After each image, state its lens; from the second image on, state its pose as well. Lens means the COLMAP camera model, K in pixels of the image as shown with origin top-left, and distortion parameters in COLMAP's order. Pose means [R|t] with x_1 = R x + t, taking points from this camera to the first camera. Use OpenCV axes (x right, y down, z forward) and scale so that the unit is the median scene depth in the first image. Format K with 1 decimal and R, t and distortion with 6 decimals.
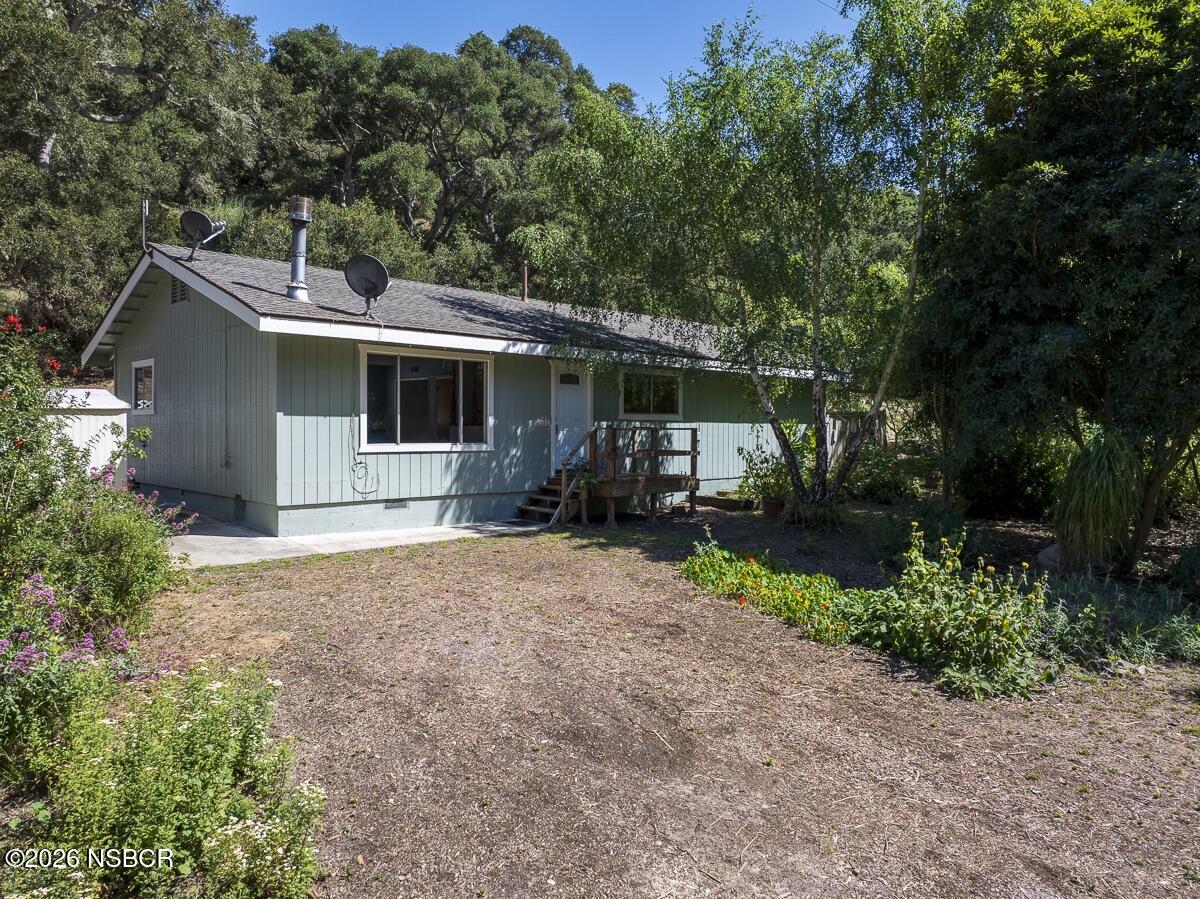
lens RADIAL K [[837.7, 0, 600.0], [0, 837.7, 449.5], [0, 0, 1]] dist [-0.032477, -0.003360]
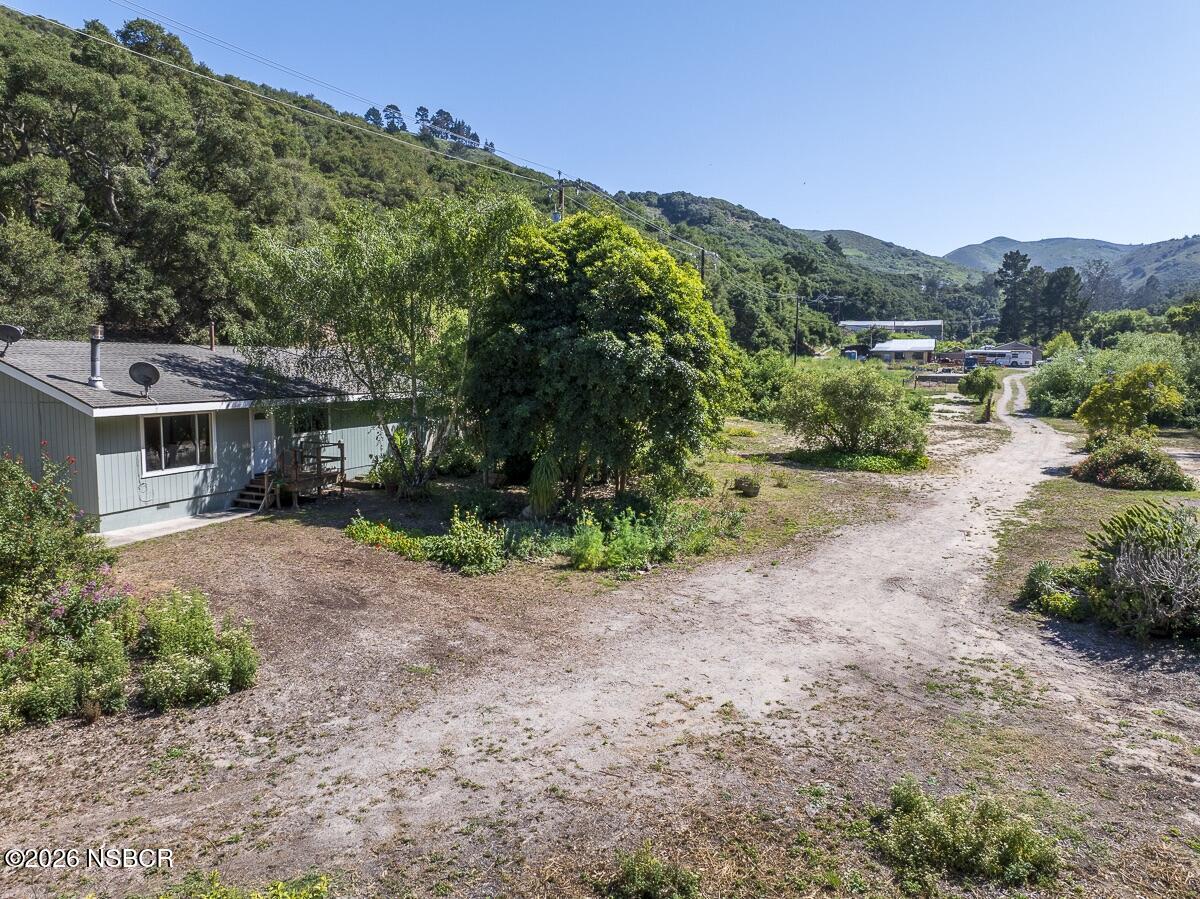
lens RADIAL K [[838.3, 0, 600.0], [0, 838.3, 449.5], [0, 0, 1]] dist [-0.068739, 0.051972]
pose [[0.900349, -0.044375, 0.432901, -0.179579], [0.011810, 0.996913, 0.077627, -0.173114], [-0.435009, -0.064779, 0.898093, -0.884807]]
